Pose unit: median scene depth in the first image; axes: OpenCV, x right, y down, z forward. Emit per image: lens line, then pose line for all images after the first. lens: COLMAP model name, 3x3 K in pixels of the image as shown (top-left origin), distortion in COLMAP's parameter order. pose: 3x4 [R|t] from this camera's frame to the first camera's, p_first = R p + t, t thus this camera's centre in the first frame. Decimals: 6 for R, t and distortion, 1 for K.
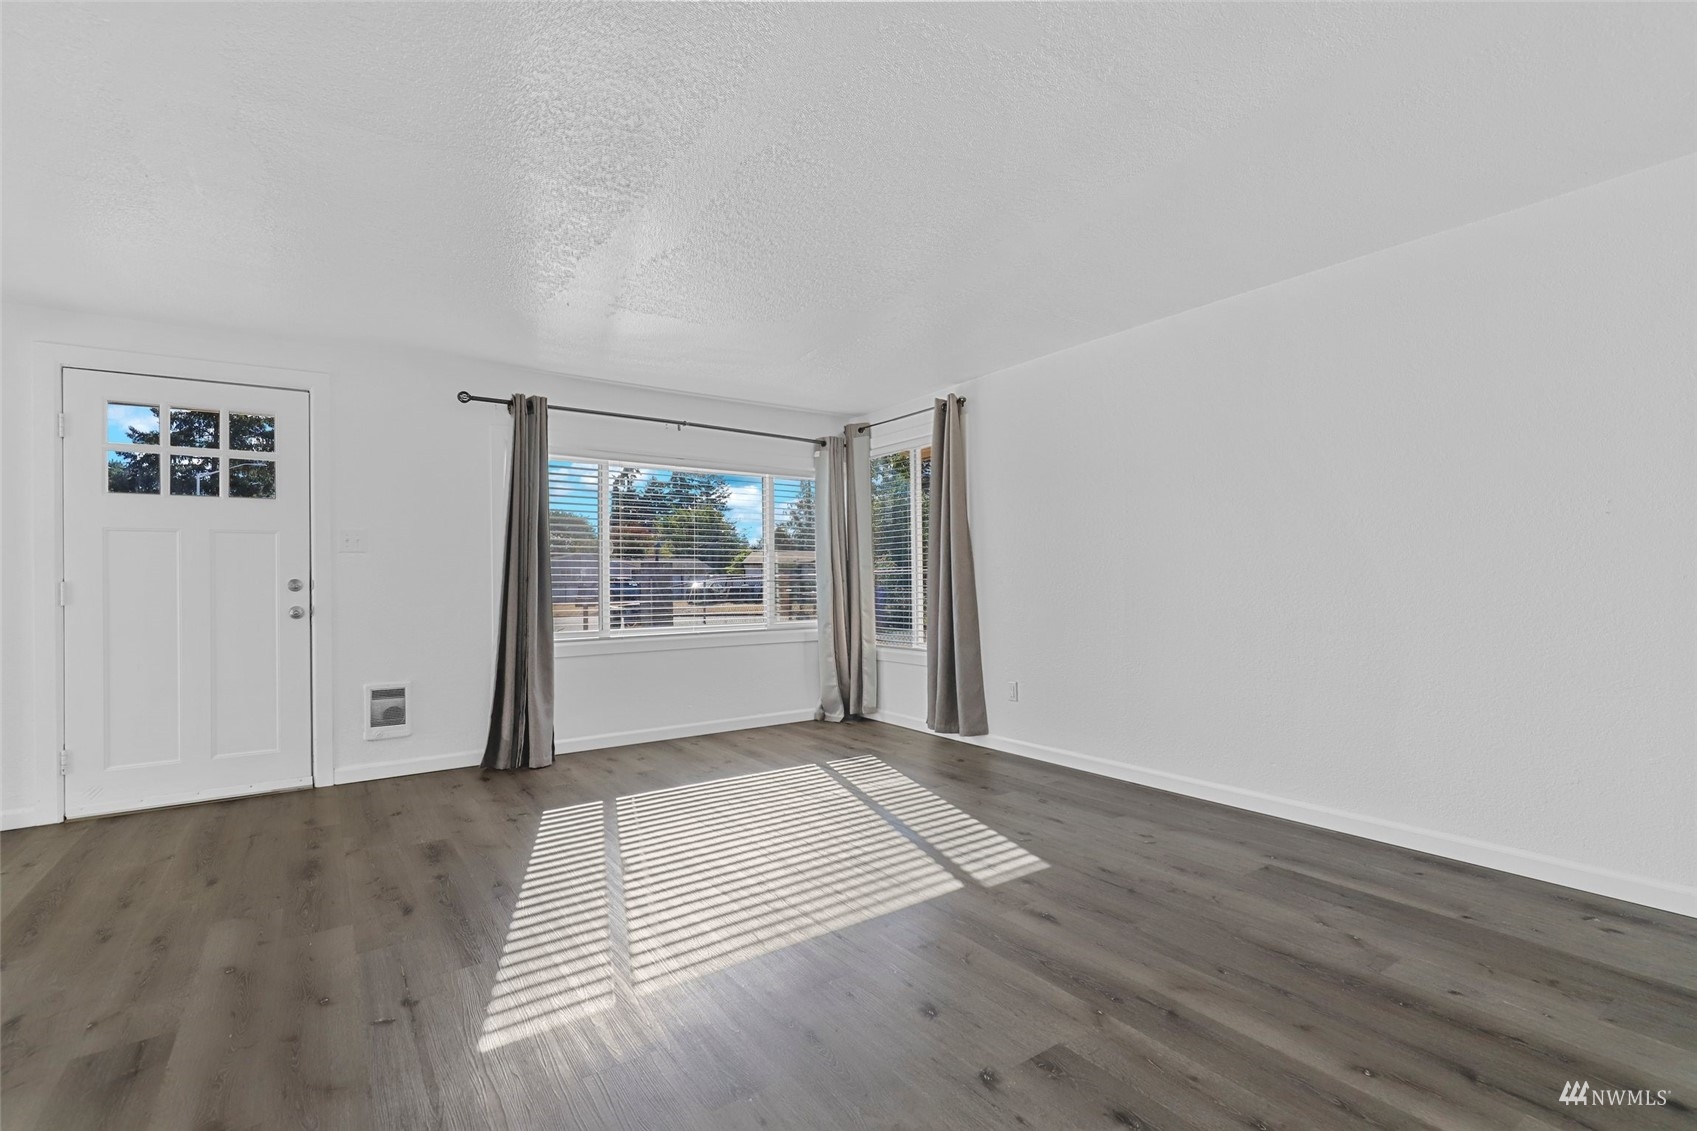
lens RADIAL K [[774.4, 0, 849.9], [0, 774.4, 575.7], [0, 0, 1]] dist [-0.000322, 0.003054]
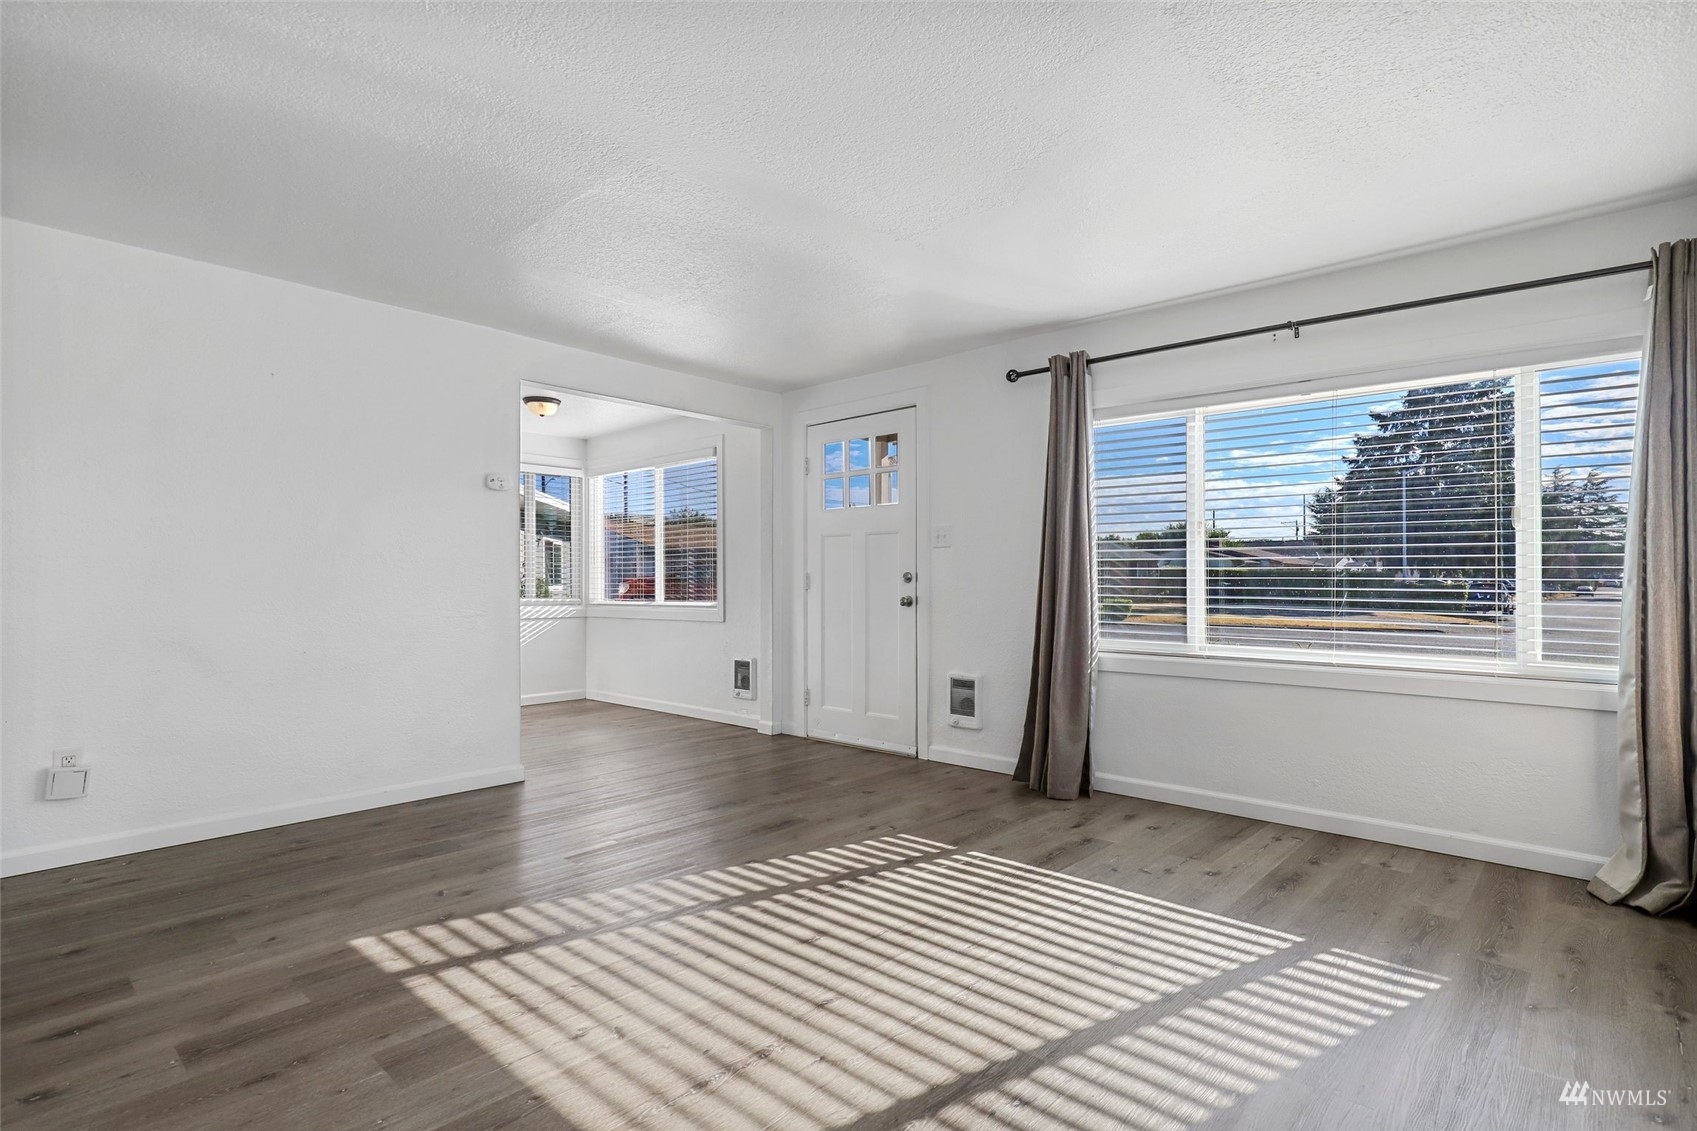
lens RADIAL K [[820.6, 0, 851.7], [0, 820.6, 558.9], [0, 0, 1]] dist [-0.003626, 0.000057]
pose [[0.214391, -0.015958, -0.976618, 0.433025], [0.001720, 0.999871, -0.015961, 0.004367], [0.976746, 0.001742, 0.214391, 0.622288]]
